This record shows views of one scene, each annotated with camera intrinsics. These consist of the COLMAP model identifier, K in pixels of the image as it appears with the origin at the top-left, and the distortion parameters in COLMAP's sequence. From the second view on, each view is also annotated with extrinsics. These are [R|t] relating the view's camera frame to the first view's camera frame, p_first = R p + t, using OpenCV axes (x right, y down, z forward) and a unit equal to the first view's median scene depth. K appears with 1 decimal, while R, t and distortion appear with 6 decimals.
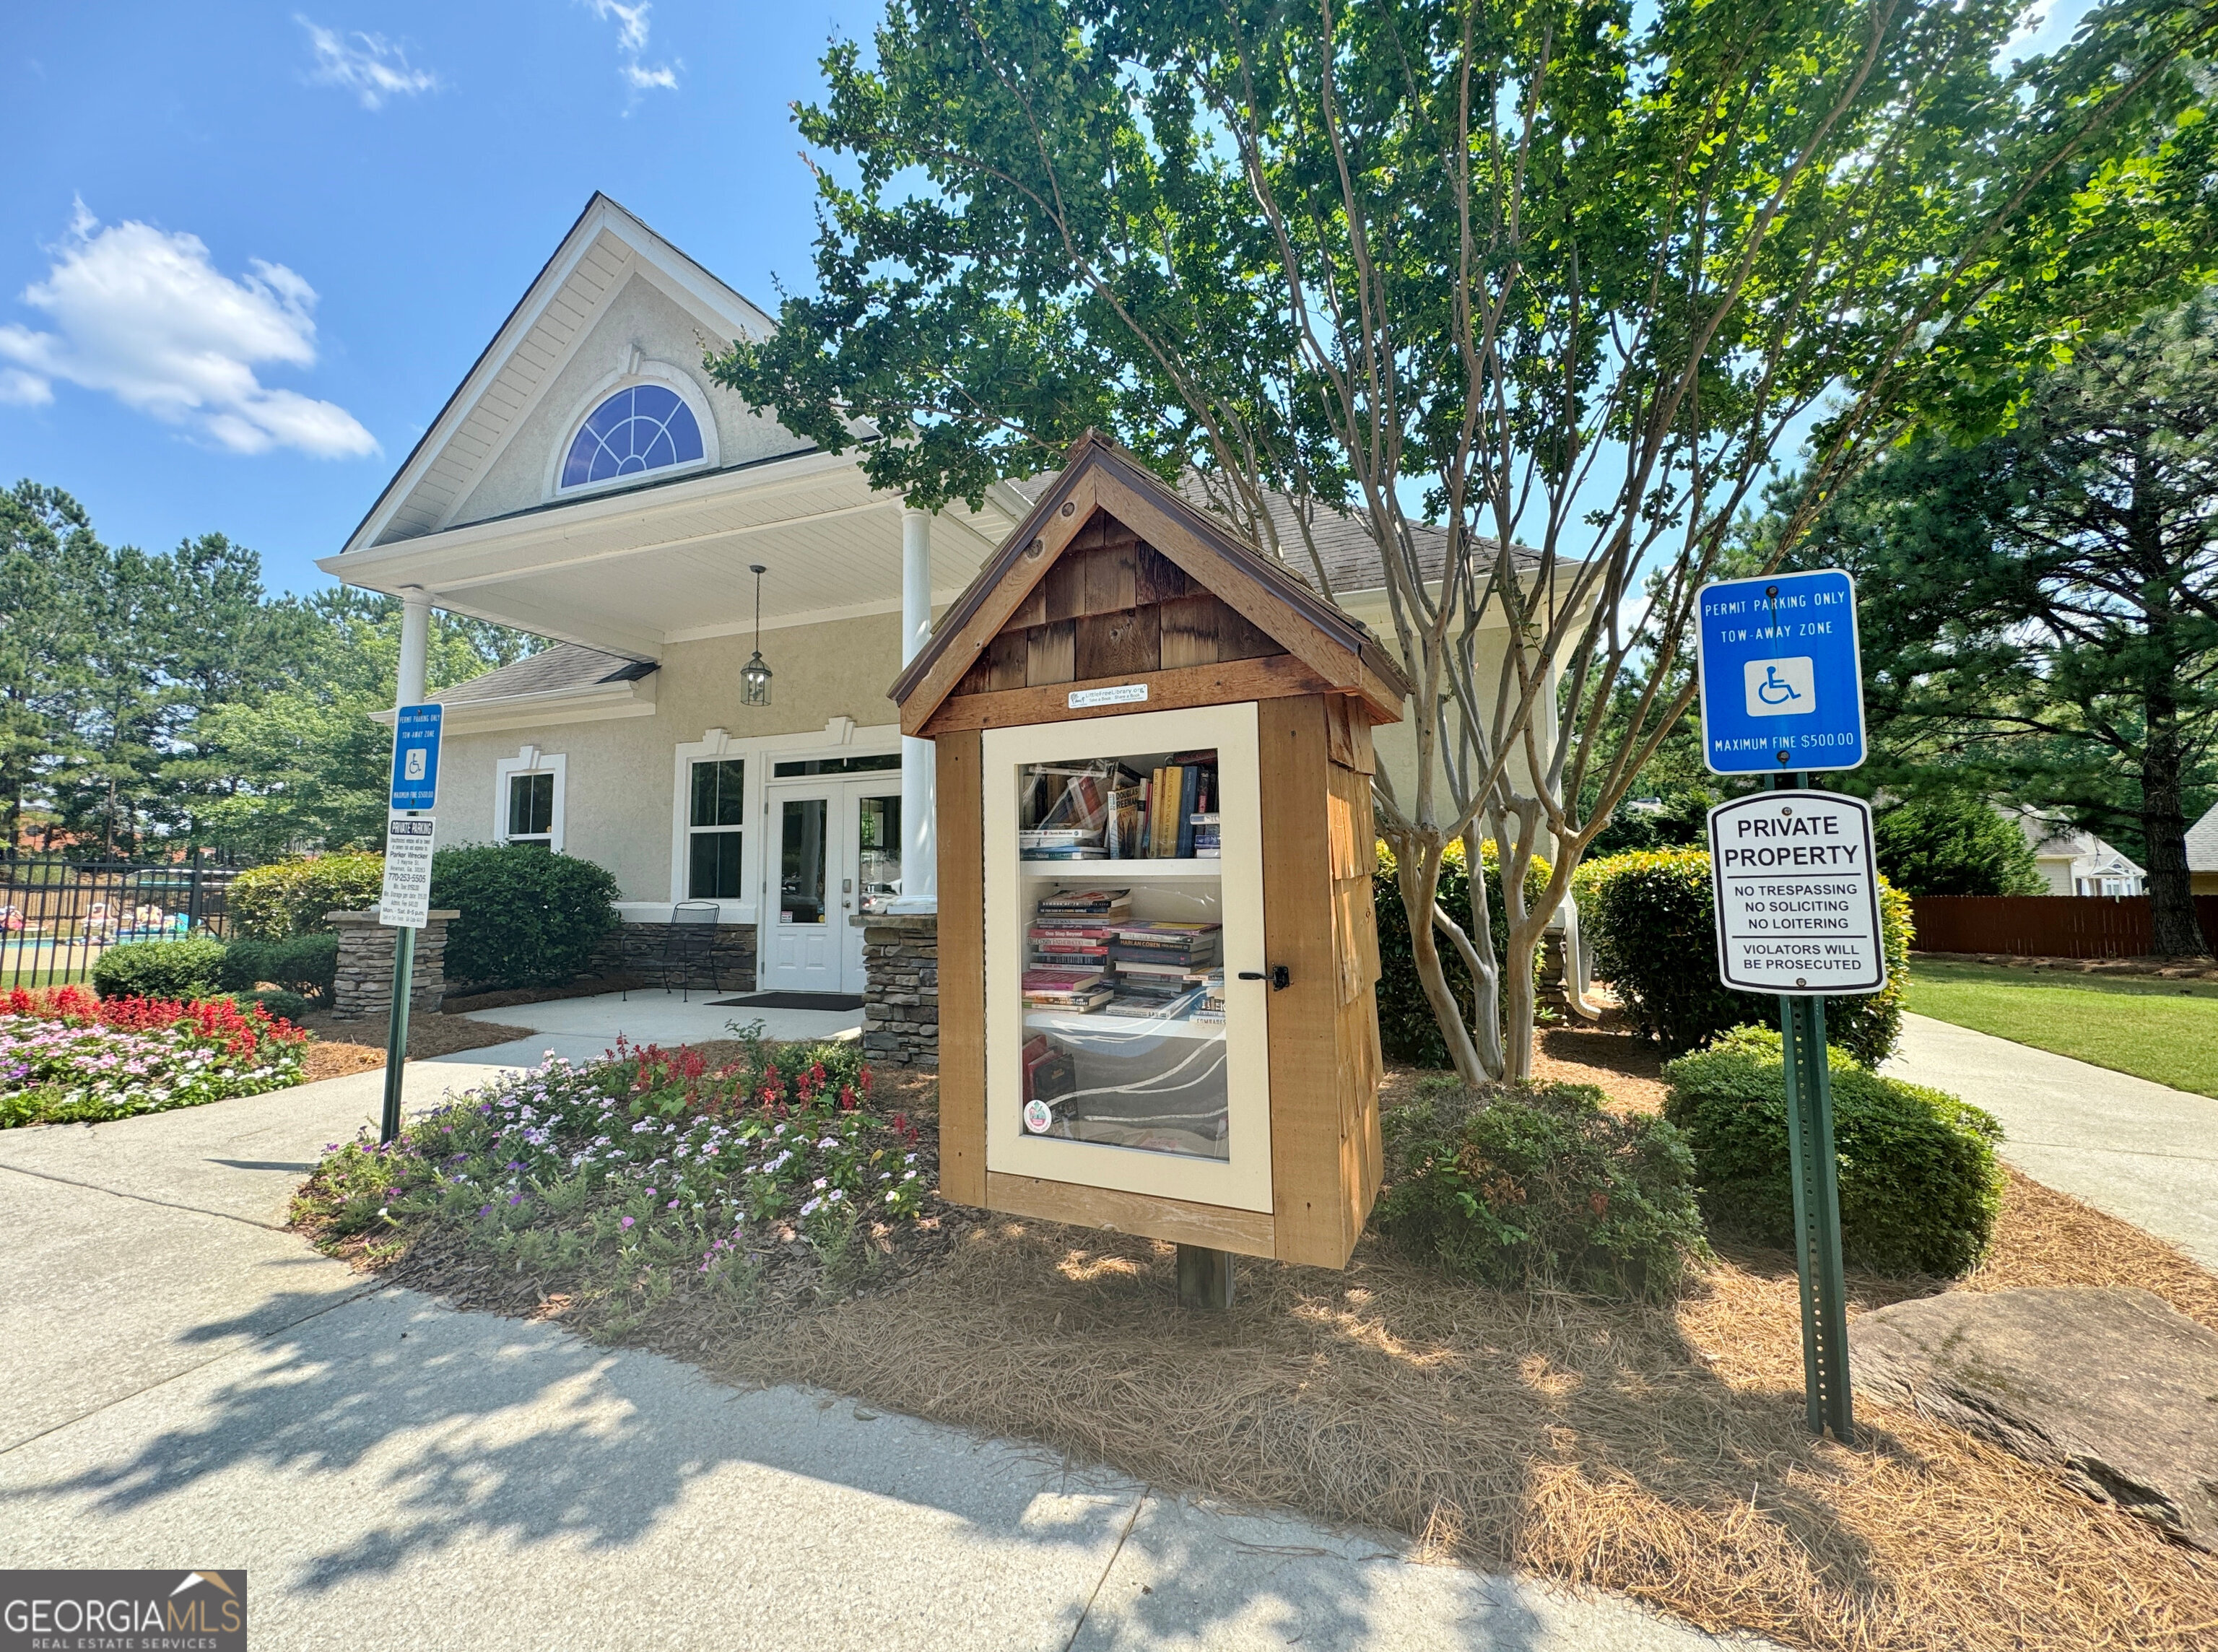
lens RADIAL K [[889.4, 0, 1109.0], [0, 889.4, 826.0], [0, 0, 1]] dist [-0.001994, -0.000309]
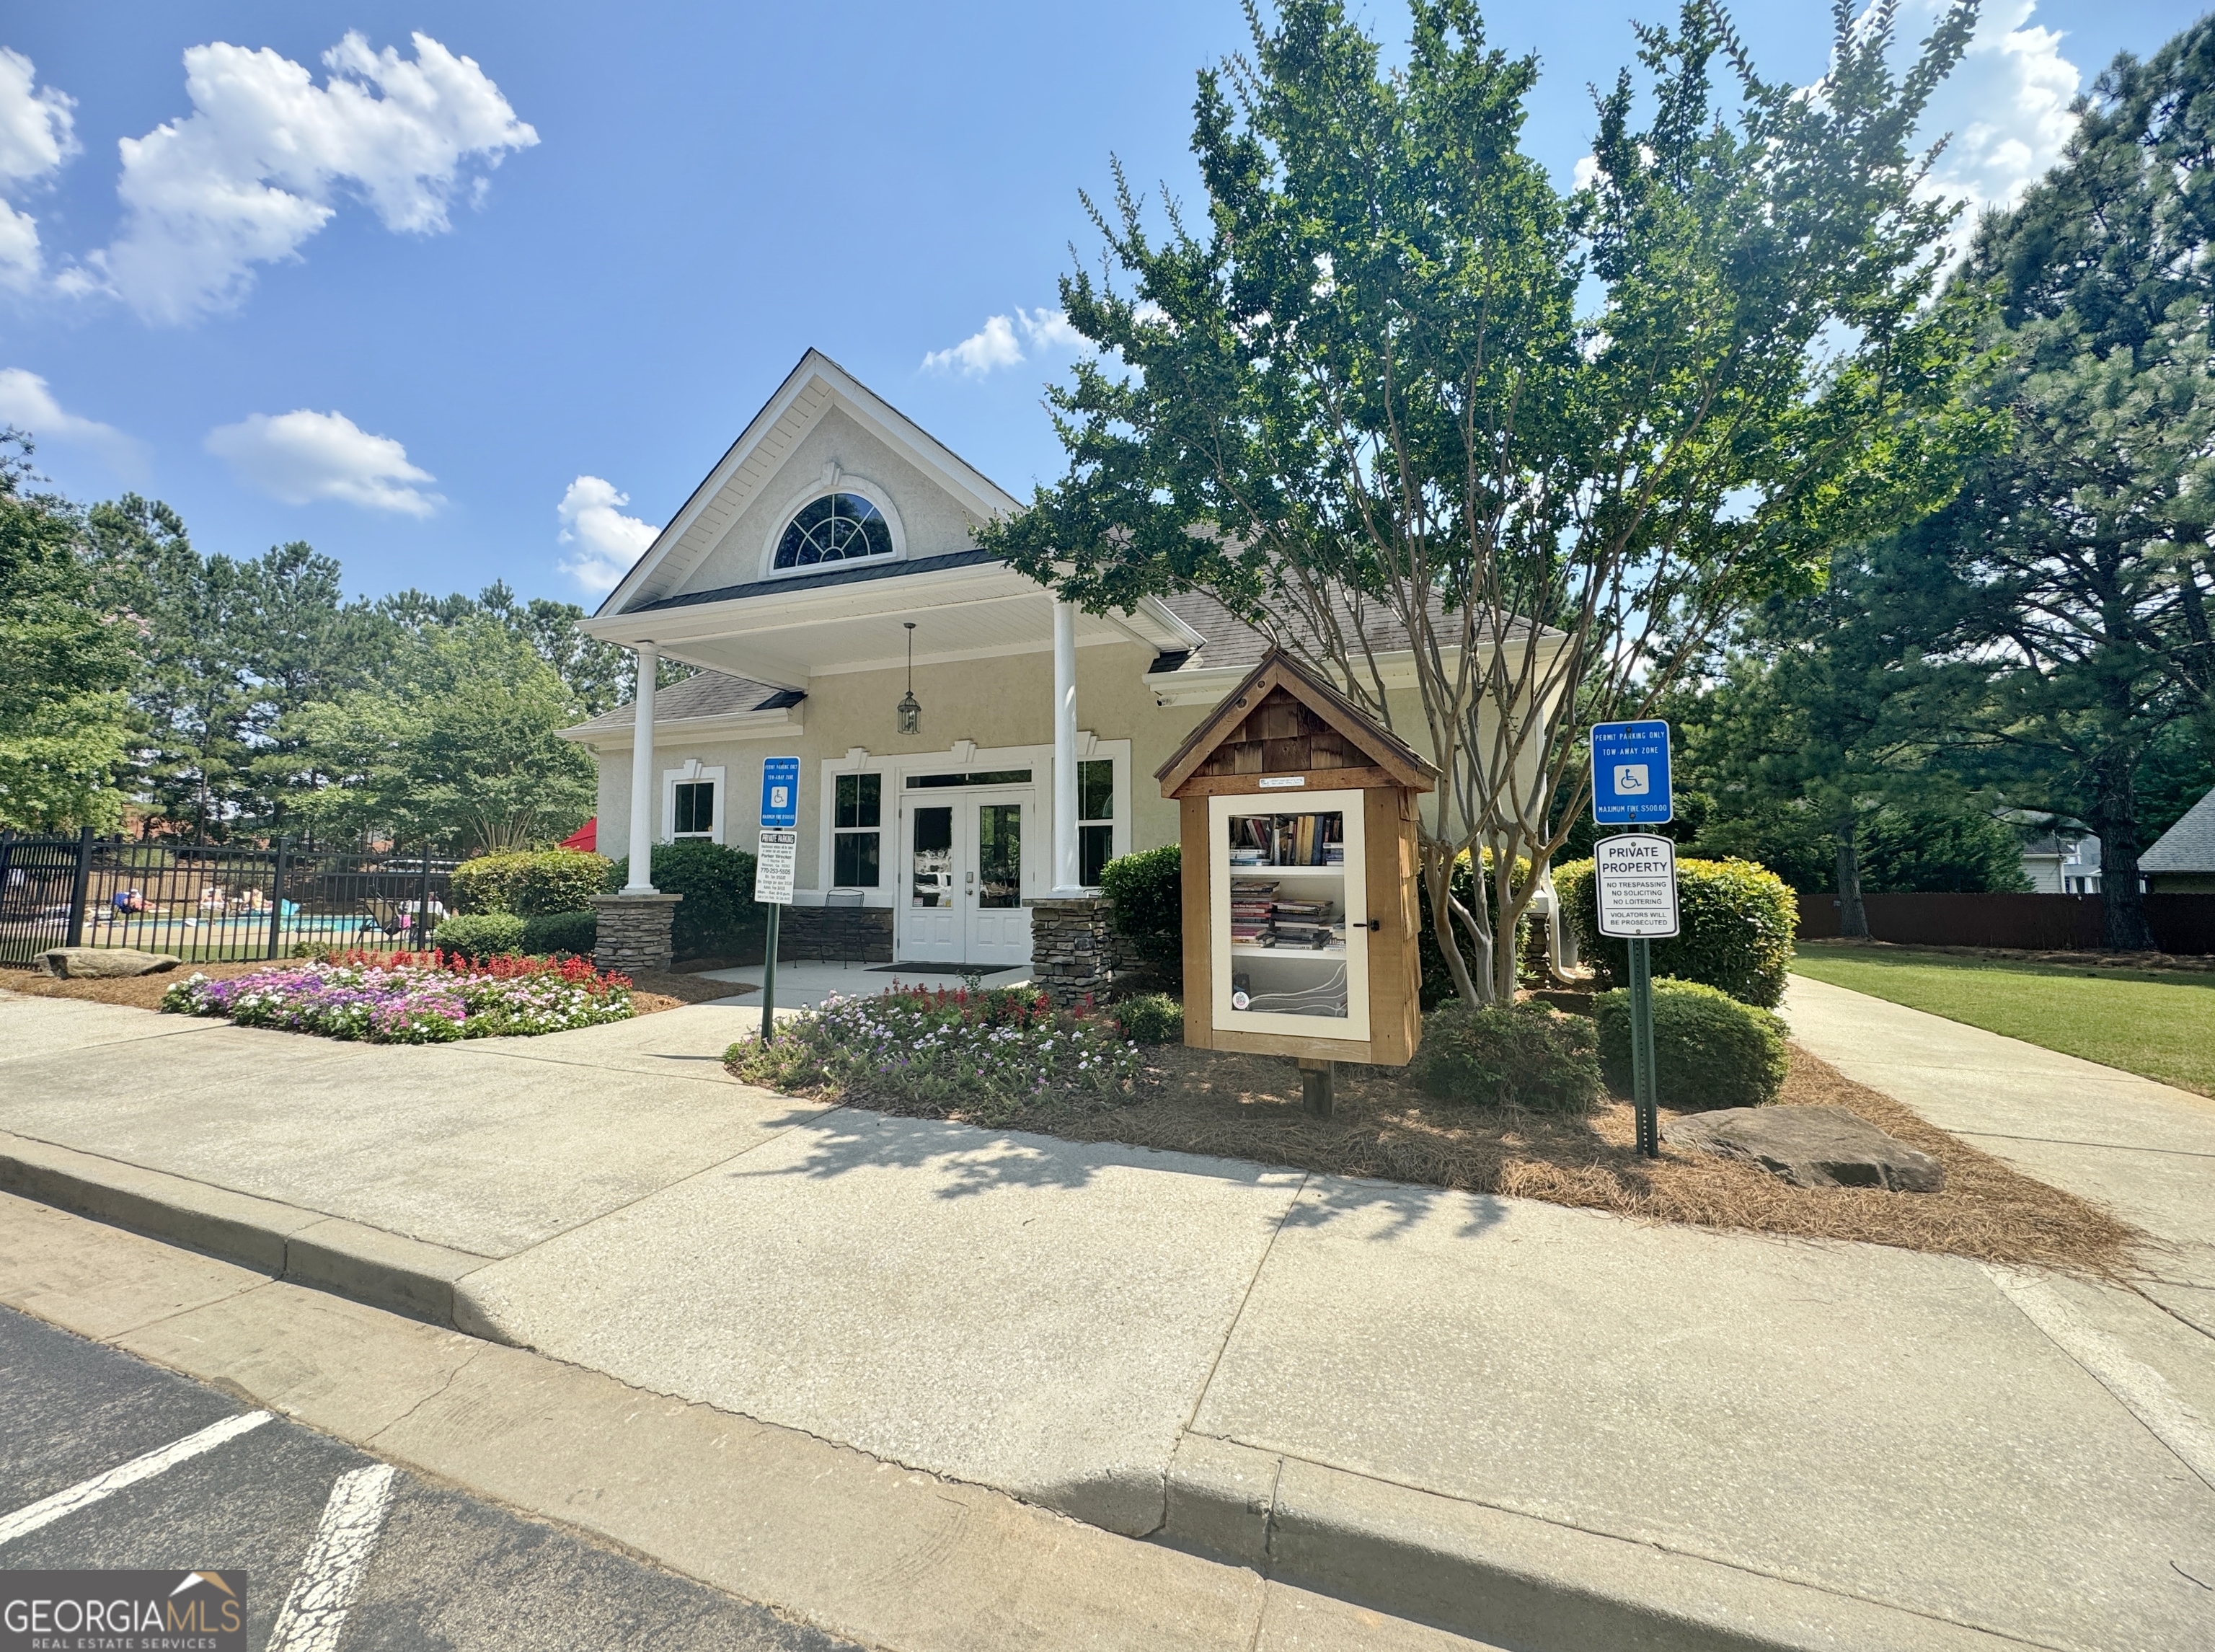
lens RADIAL K [[878.9, 0, 1107.5], [0, 878.9, 826.0], [0, 0, 1]] dist [-0.000029, -0.003648]
pose [[0.999839, 0.005701, -0.016986, -0.112375], [-0.005556, 0.999948, 0.008591, -0.020948], [0.017034, -0.008495, 0.999819, -0.296909]]
